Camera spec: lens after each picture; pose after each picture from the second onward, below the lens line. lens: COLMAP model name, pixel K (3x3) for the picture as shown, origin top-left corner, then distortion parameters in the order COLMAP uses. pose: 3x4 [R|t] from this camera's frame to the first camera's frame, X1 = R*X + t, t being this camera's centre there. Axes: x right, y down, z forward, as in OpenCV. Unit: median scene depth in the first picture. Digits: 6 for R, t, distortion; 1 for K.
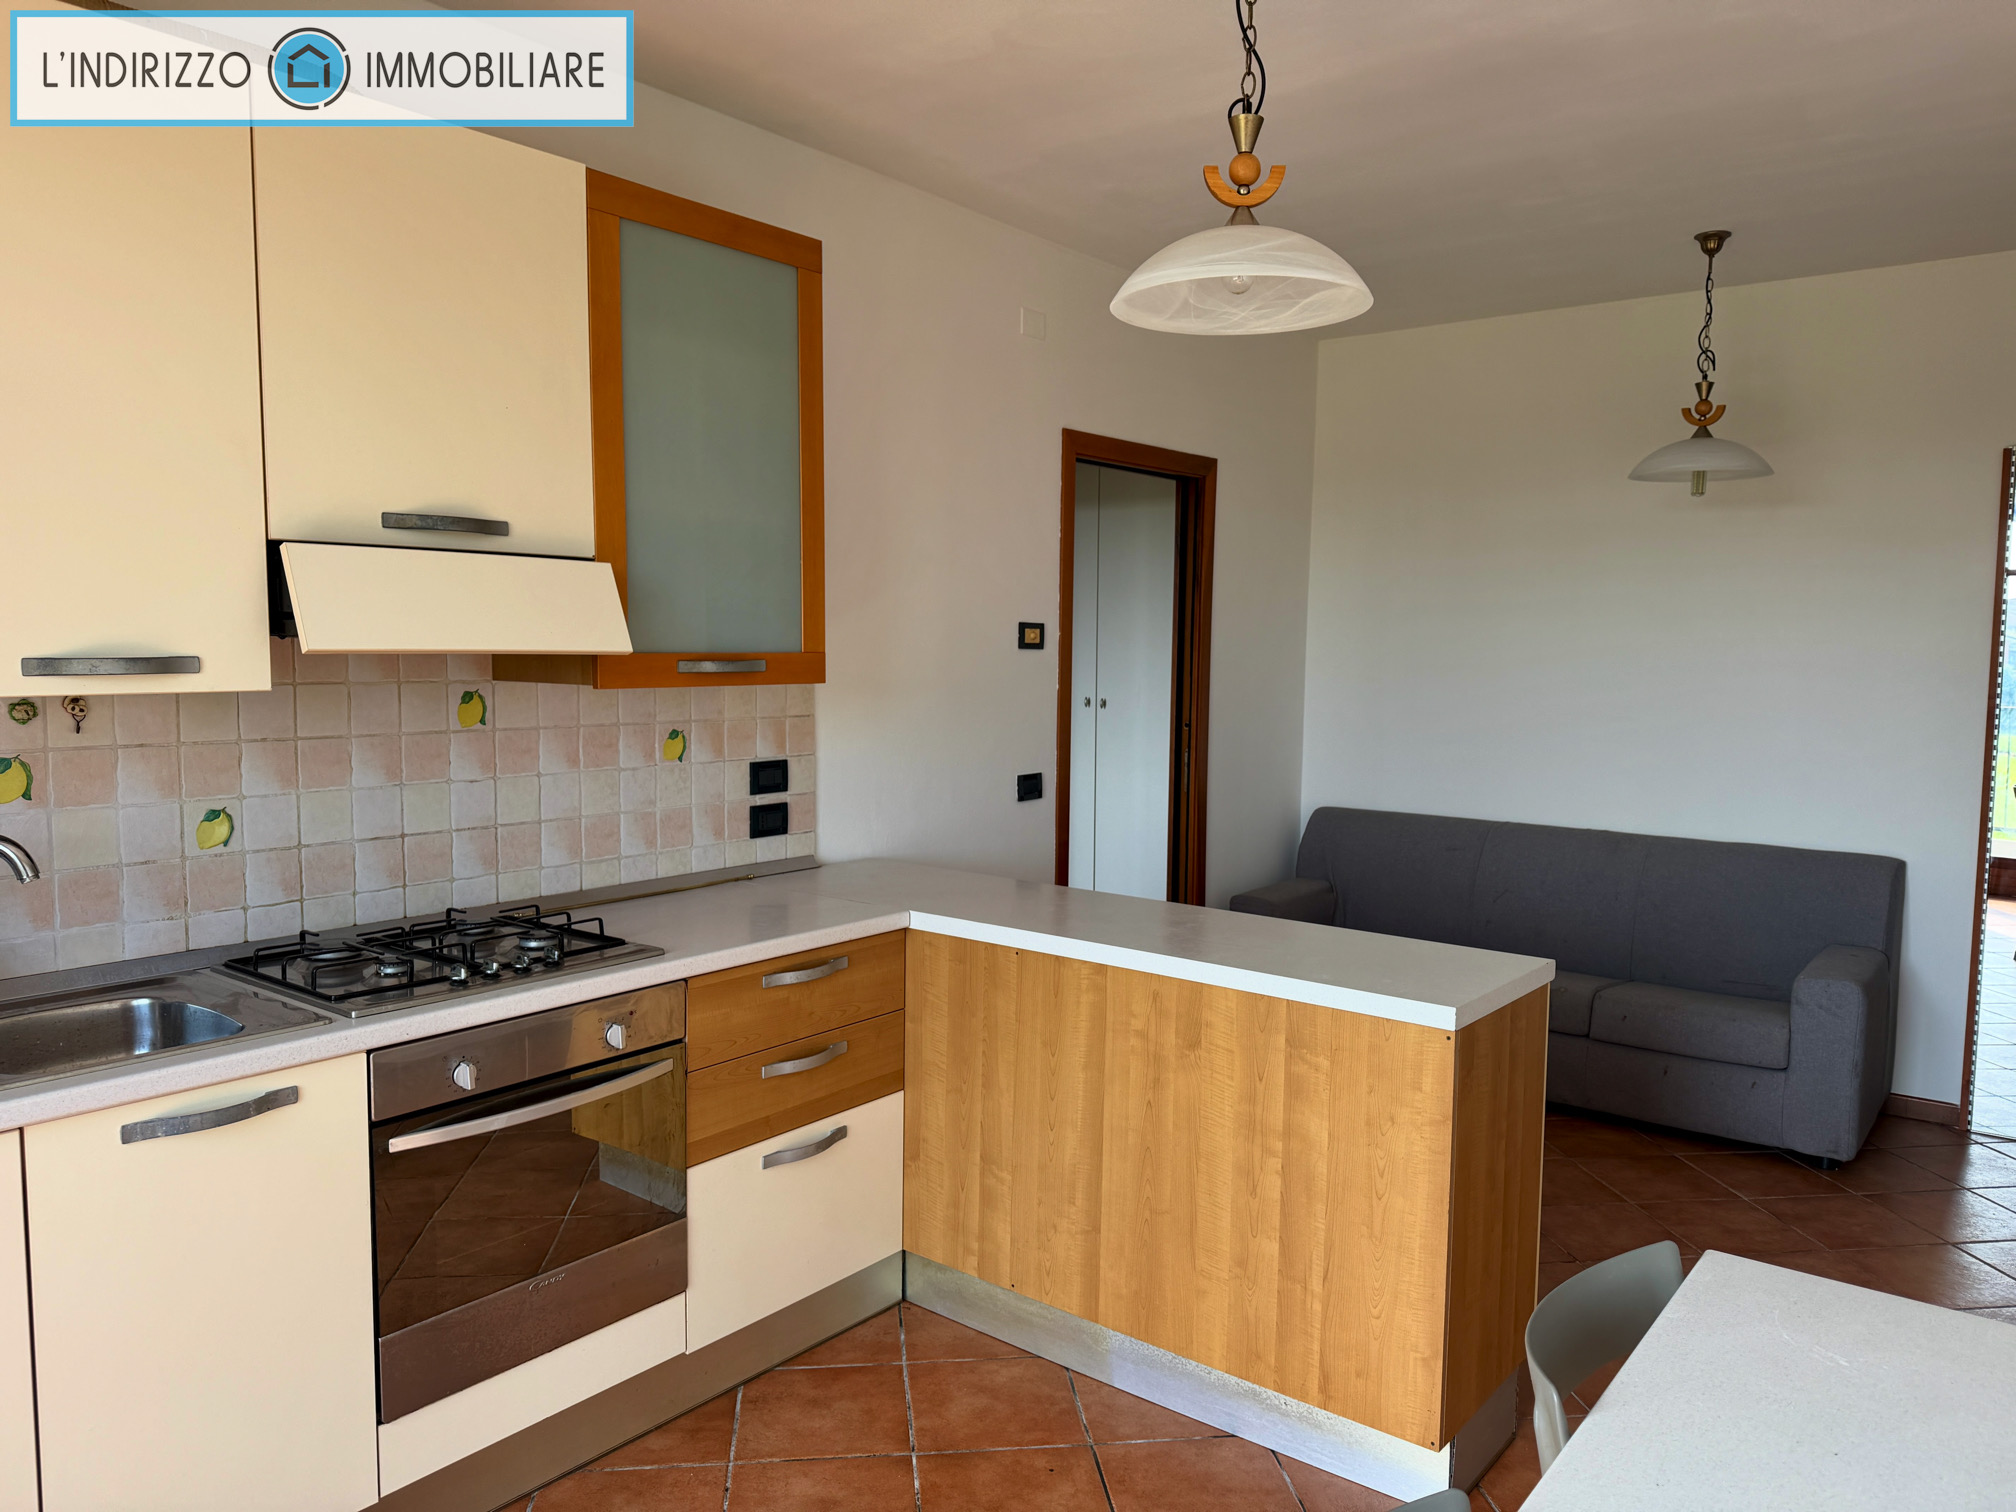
lens RADIAL K [[1406.6, 0, 1002.8], [0, 1406.6, 760.0], [0, 0, 1]] dist [0.136014, -0.233579]
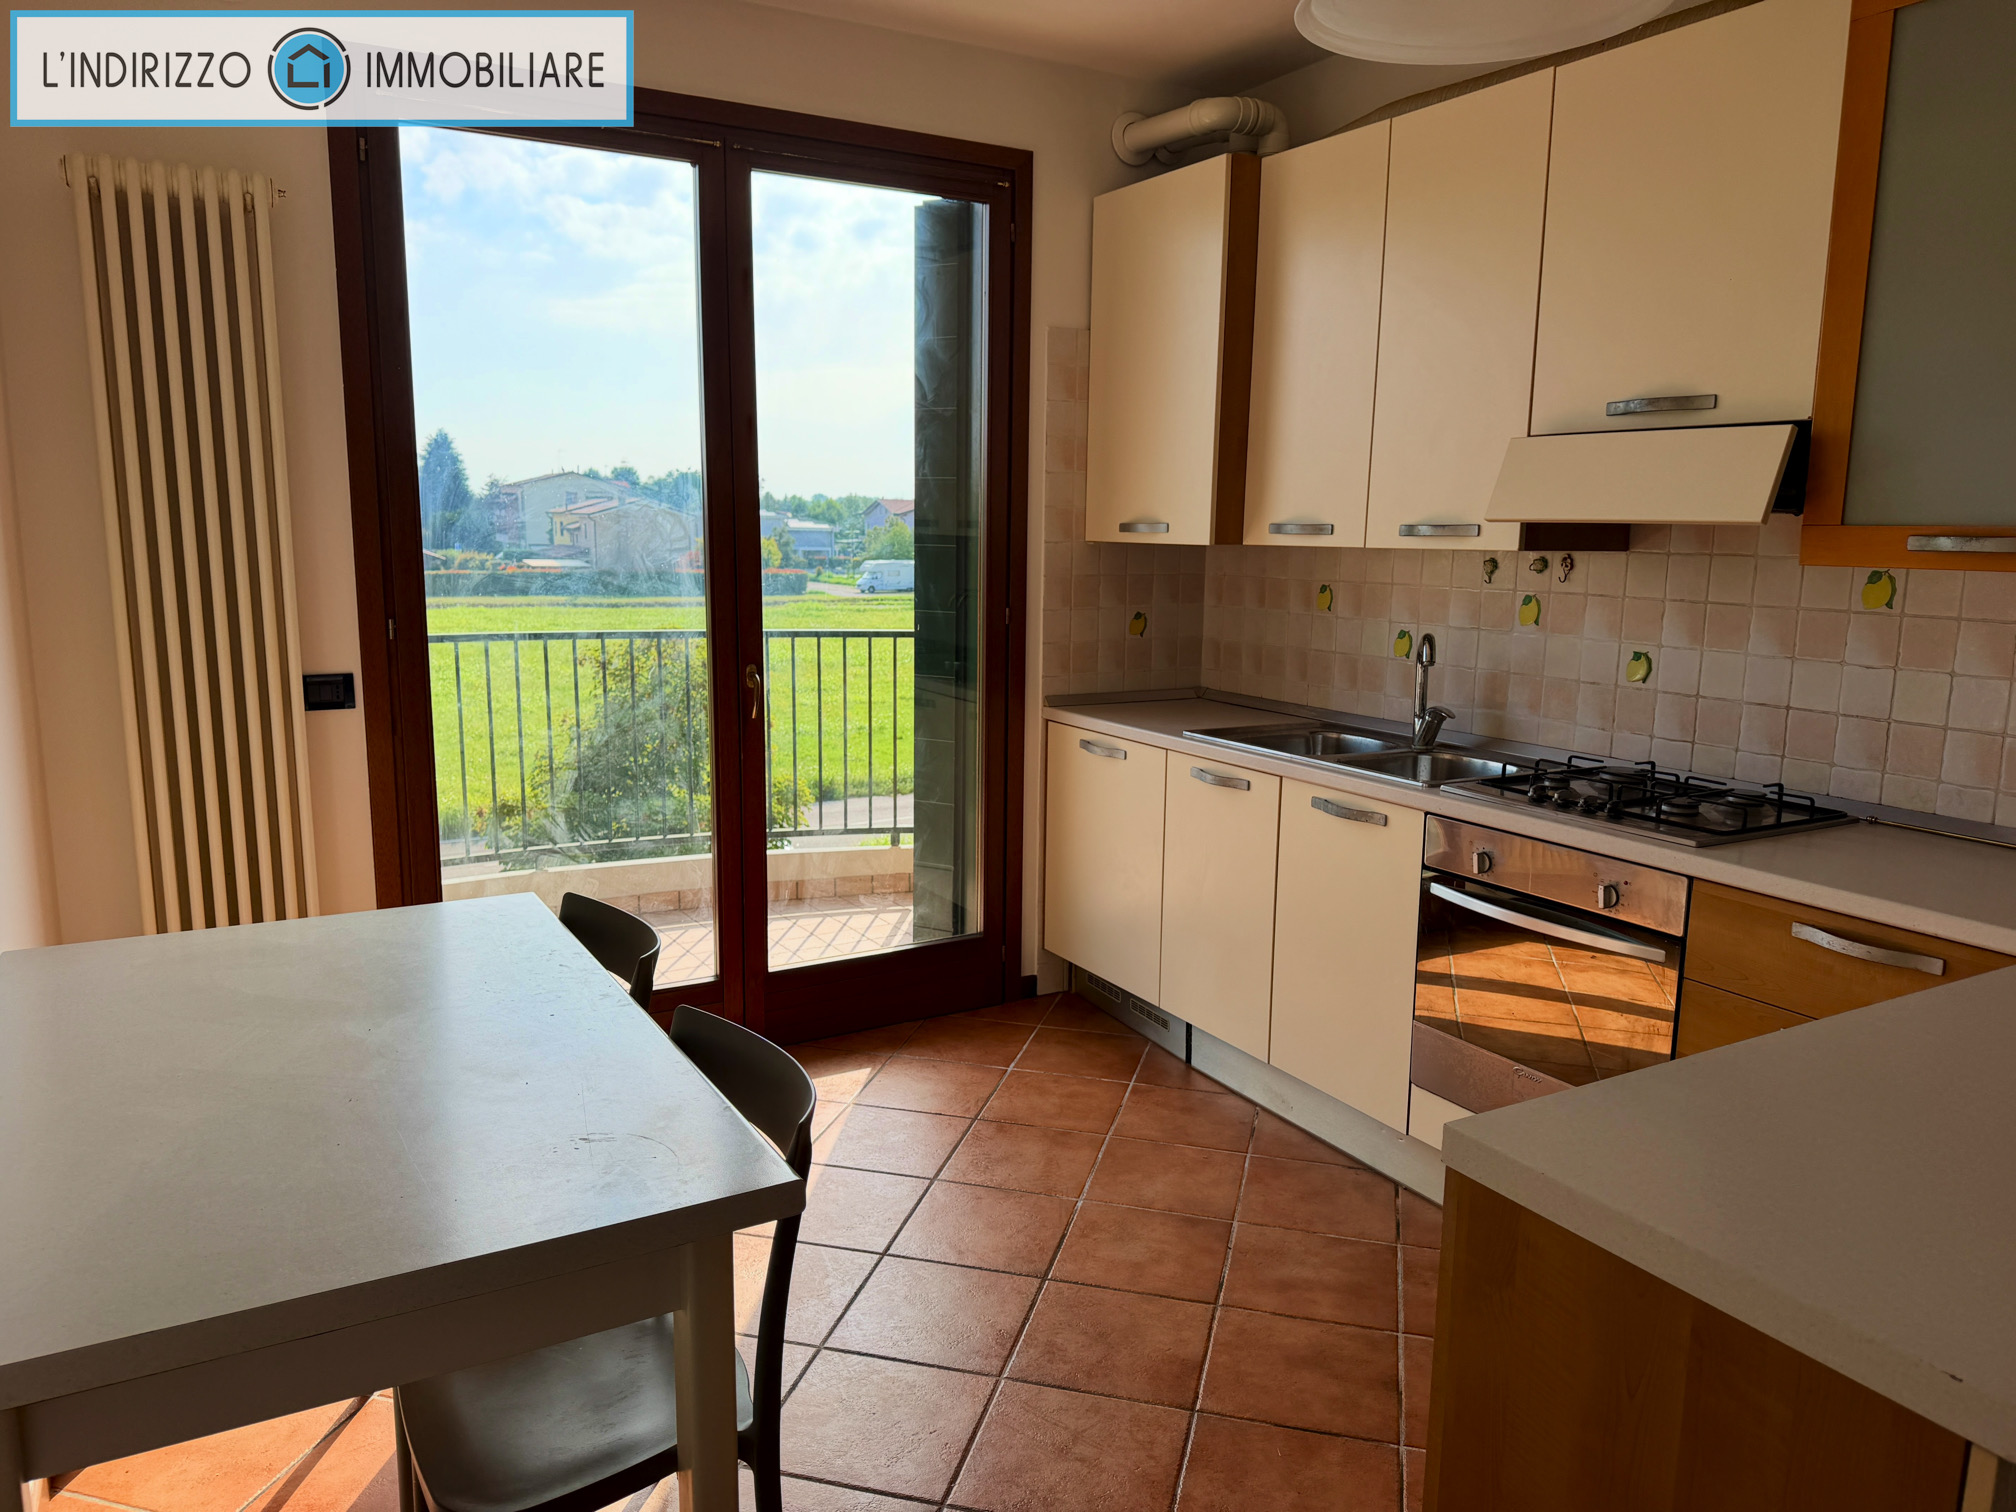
lens RADIAL K [[1406.6, 0, 1002.8], [0, 1406.6, 760.0], [0, 0, 1]] dist [0.136014, -0.233579]
pose [[-0.367757, 0.139902, -0.919338, 0.721260], [-0.095279, 0.977747, 0.186904, -0.047746], [0.925028, 0.156329, -0.346243, 0.818435]]
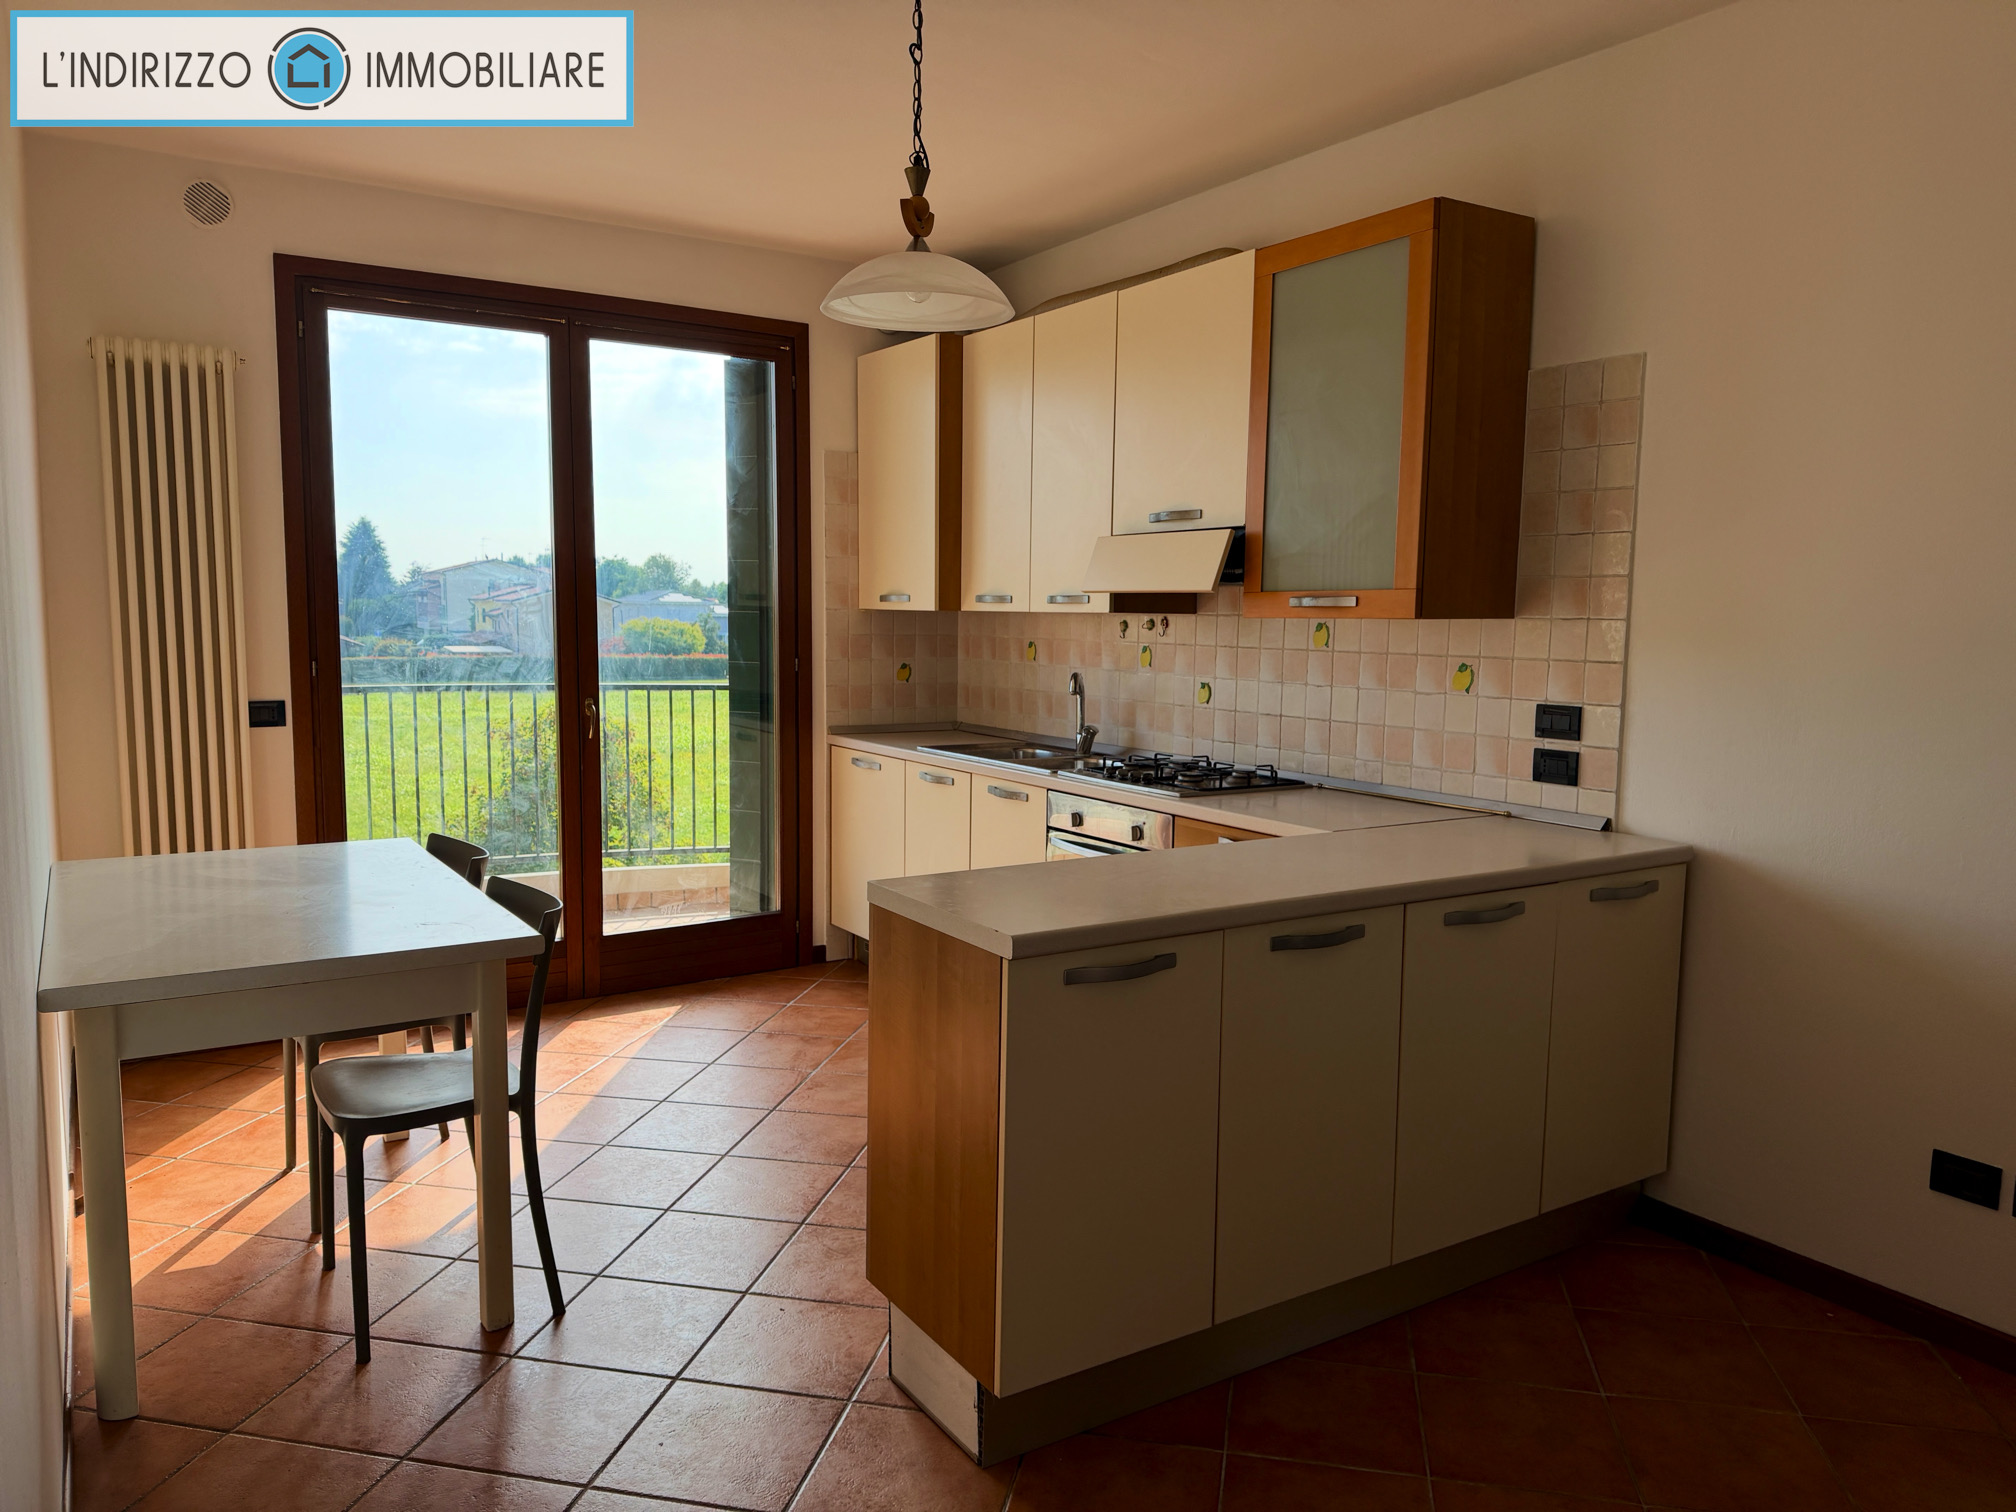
lens RADIAL K [[1406.6, 0, 1002.8], [0, 1406.6, 760.0], [0, 0, 1]] dist [0.136014, -0.233579]
pose [[-0.320952, 0.086067, -0.943177, 1.081530], [-0.096455, 0.987714, 0.122953, -0.056352], [0.942171, 0.130436, -0.308708, 1.161451]]
